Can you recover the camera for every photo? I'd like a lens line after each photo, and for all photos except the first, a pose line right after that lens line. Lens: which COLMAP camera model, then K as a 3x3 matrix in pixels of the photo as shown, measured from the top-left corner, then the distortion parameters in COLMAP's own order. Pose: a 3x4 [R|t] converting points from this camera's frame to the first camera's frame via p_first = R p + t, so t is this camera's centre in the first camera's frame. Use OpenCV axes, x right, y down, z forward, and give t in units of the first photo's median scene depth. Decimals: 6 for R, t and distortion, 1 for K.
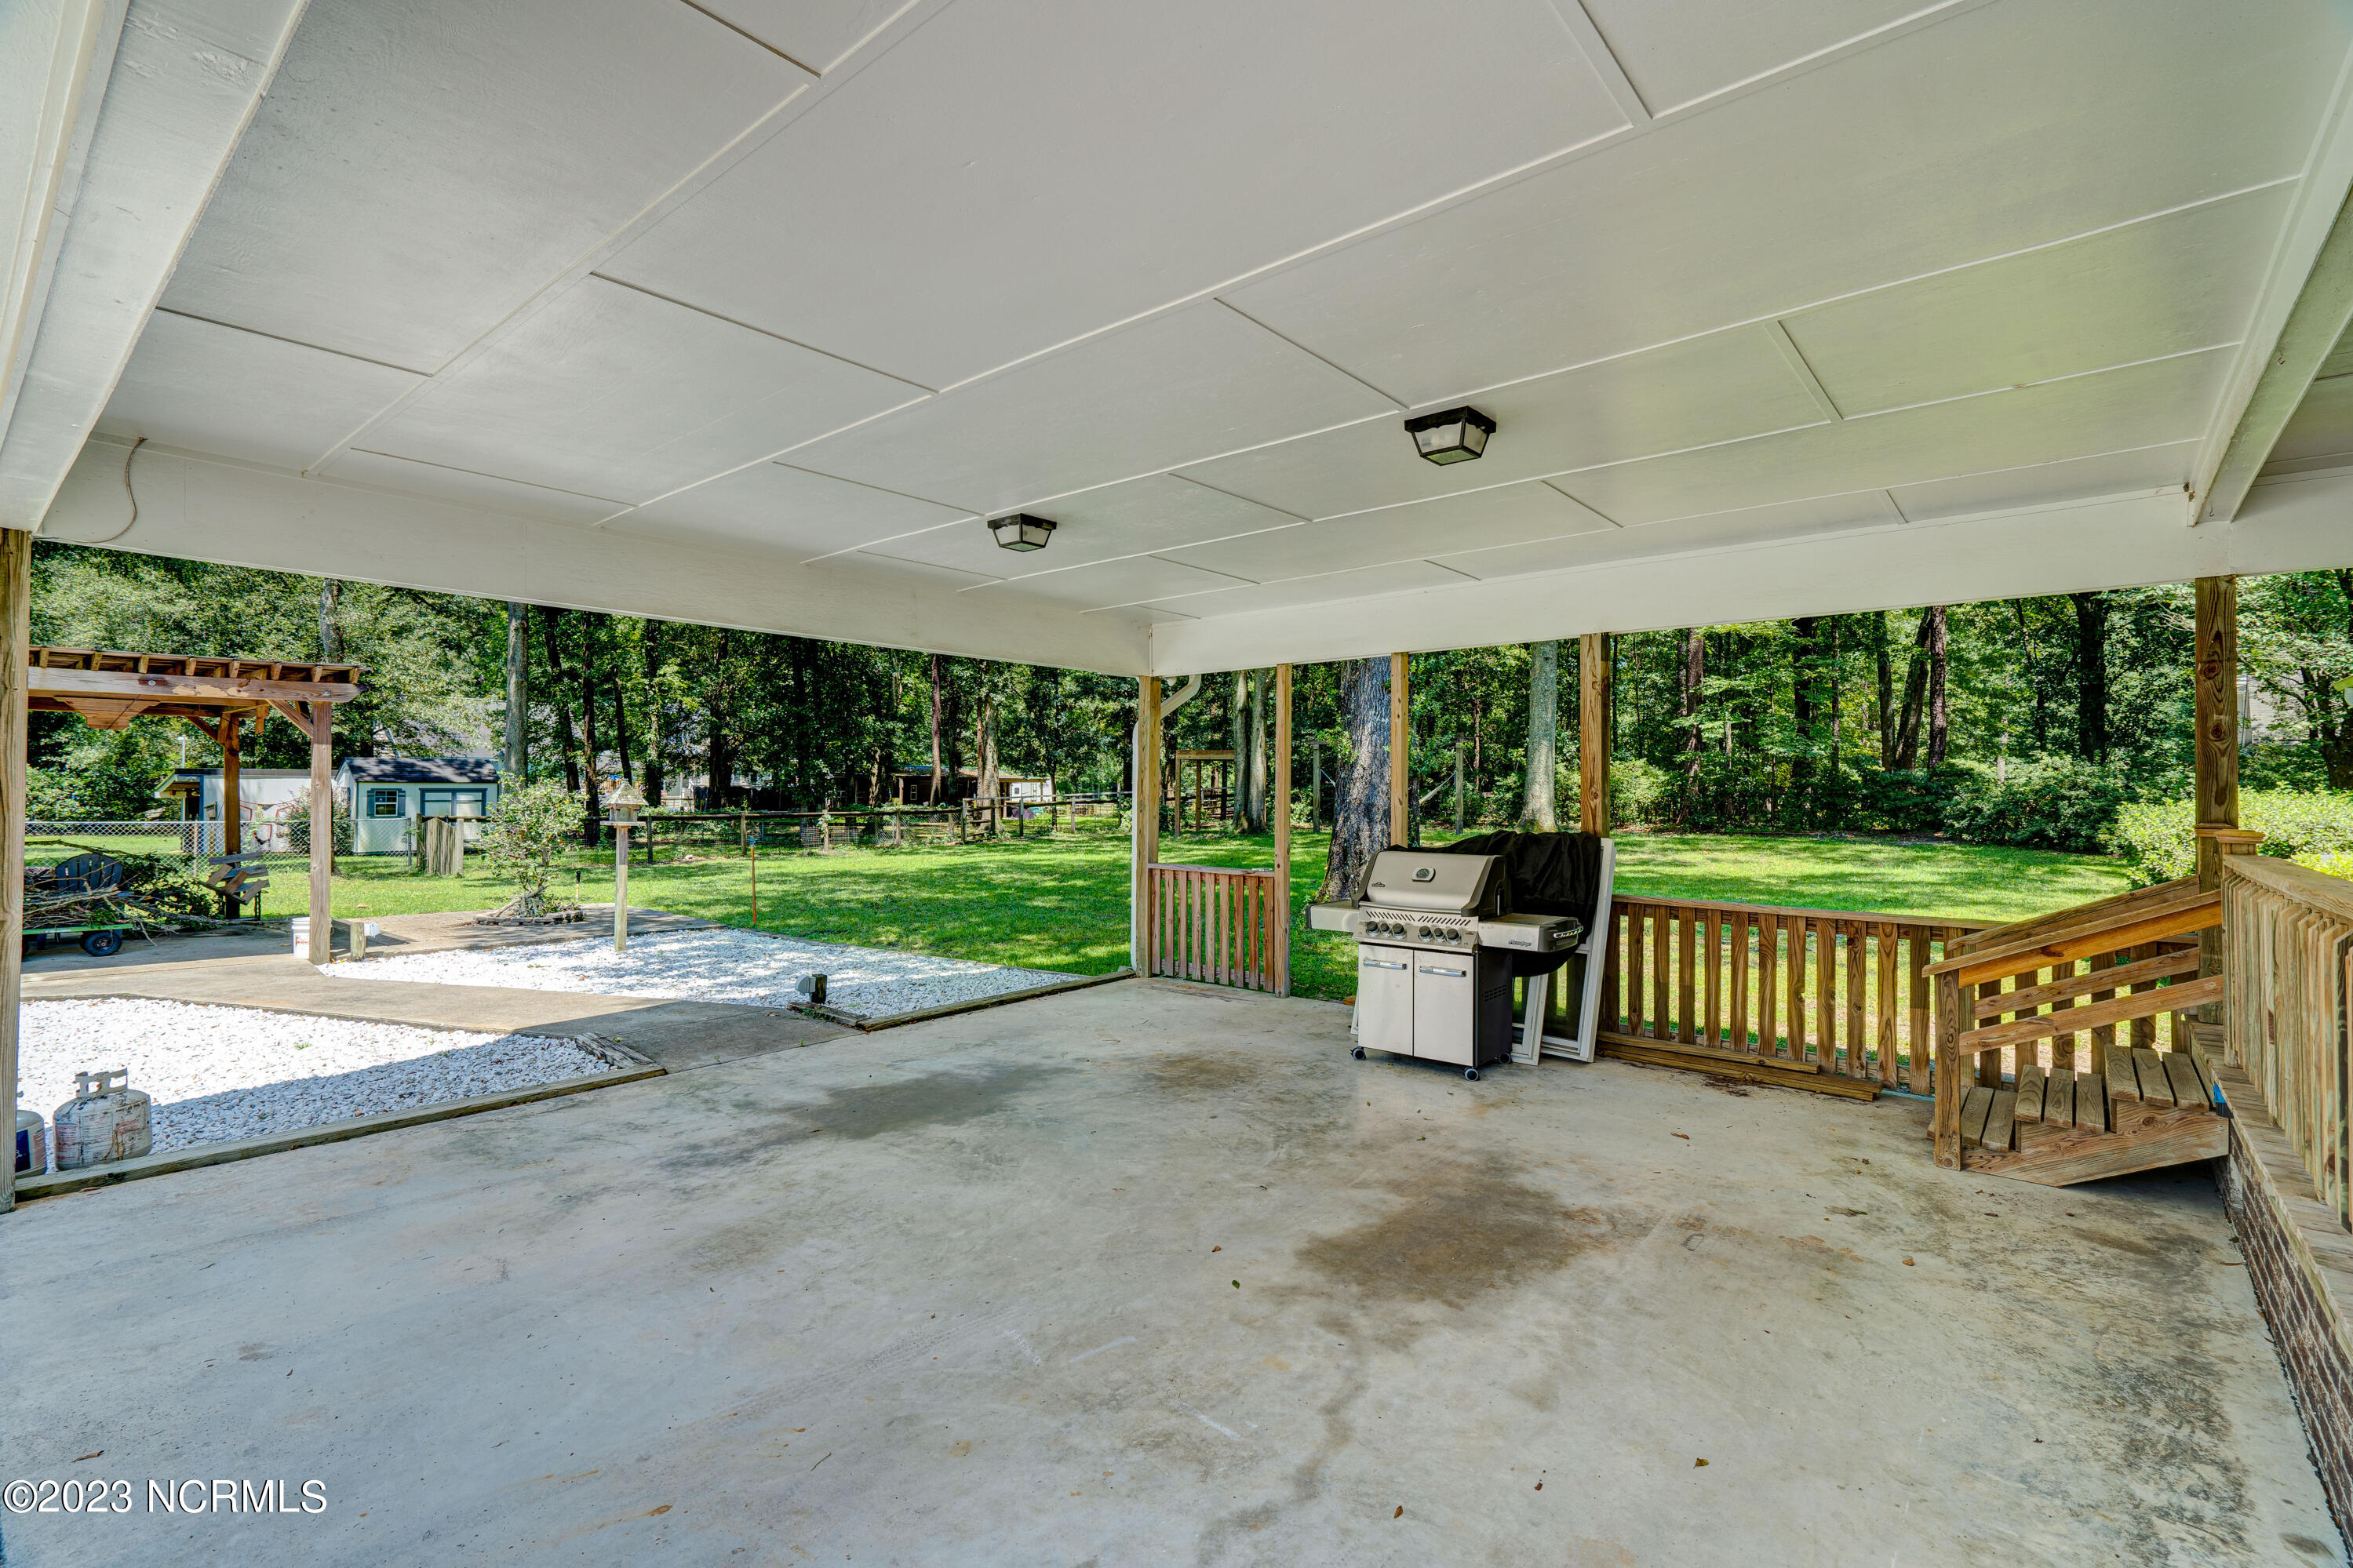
lens RADIAL K [[1084.2, 0, 1155.5], [0, 1084.2, 781.1], [0, 0, 1]] dist [-0.008266, 0.002119]
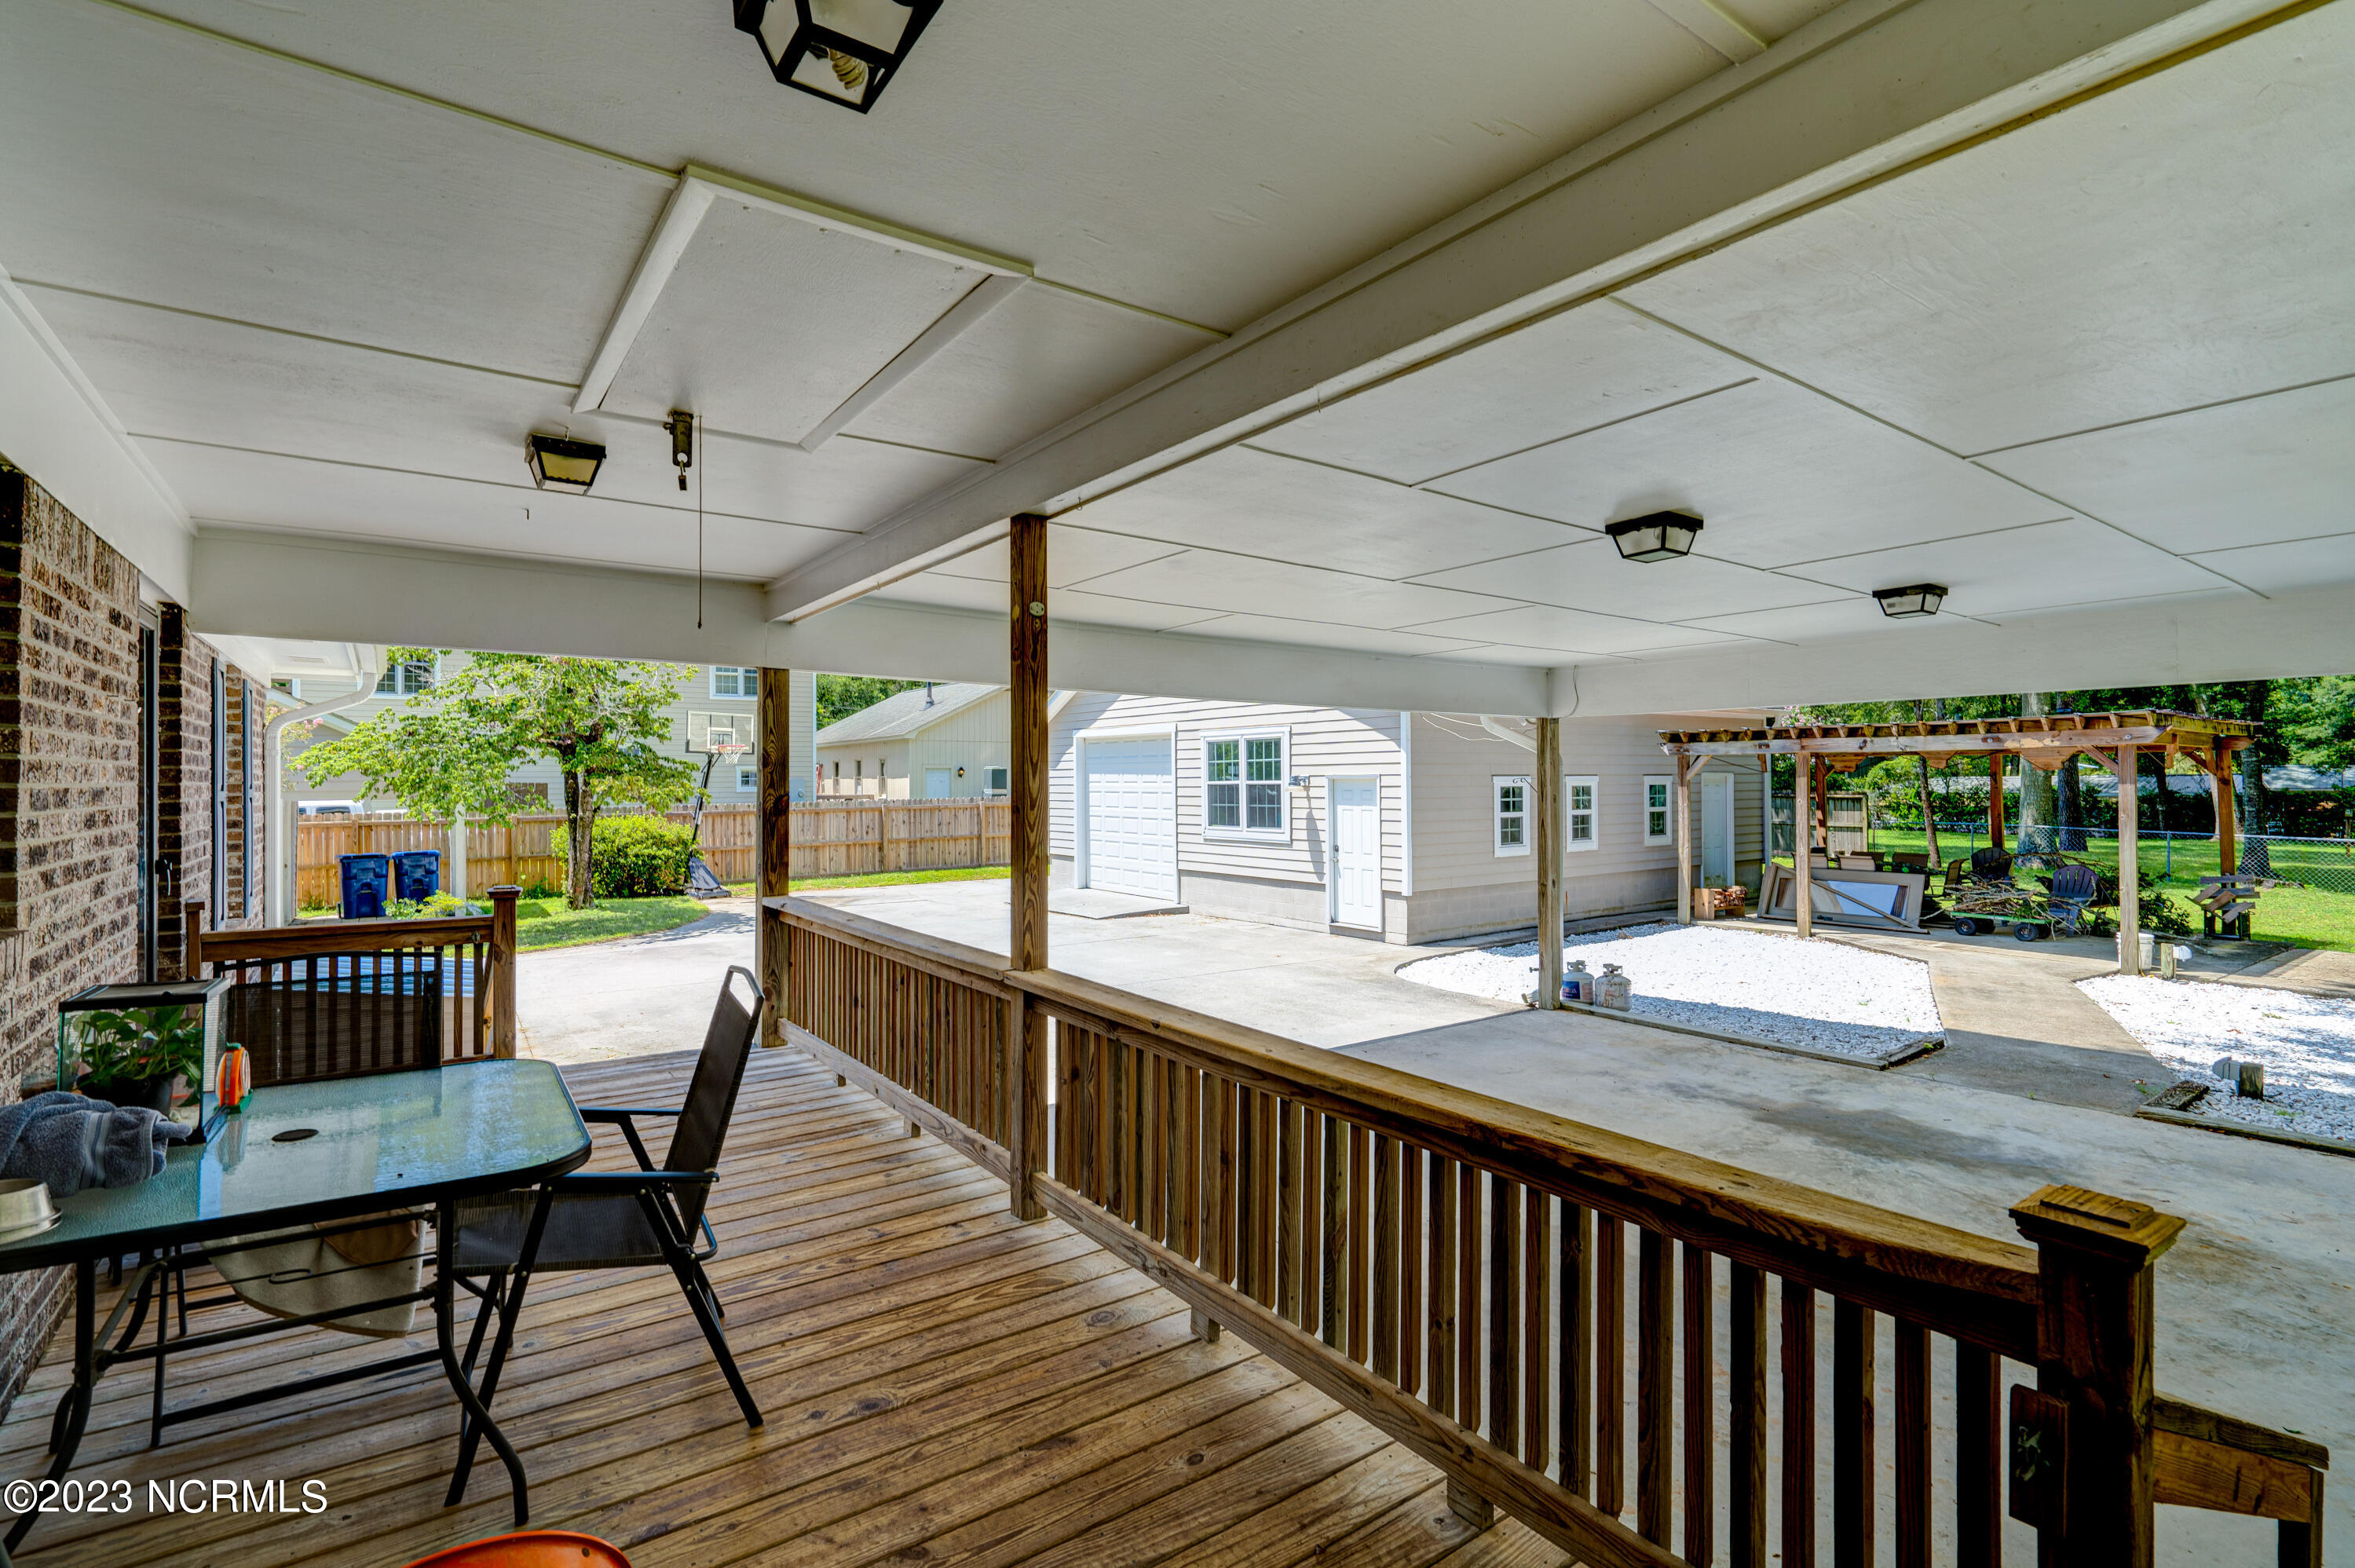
lens RADIAL K [[1085.2, 0, 1173.5], [0, 1085.2, 785.7], [0, 0, 1]] dist [-0.008266, 0.002119]
pose [[-0.249986, -0.000487, -0.968249, 0.917938], [0.012582, 0.999914, -0.003752, -0.060797], [0.968168, -0.013120, -0.249959, 0.510178]]
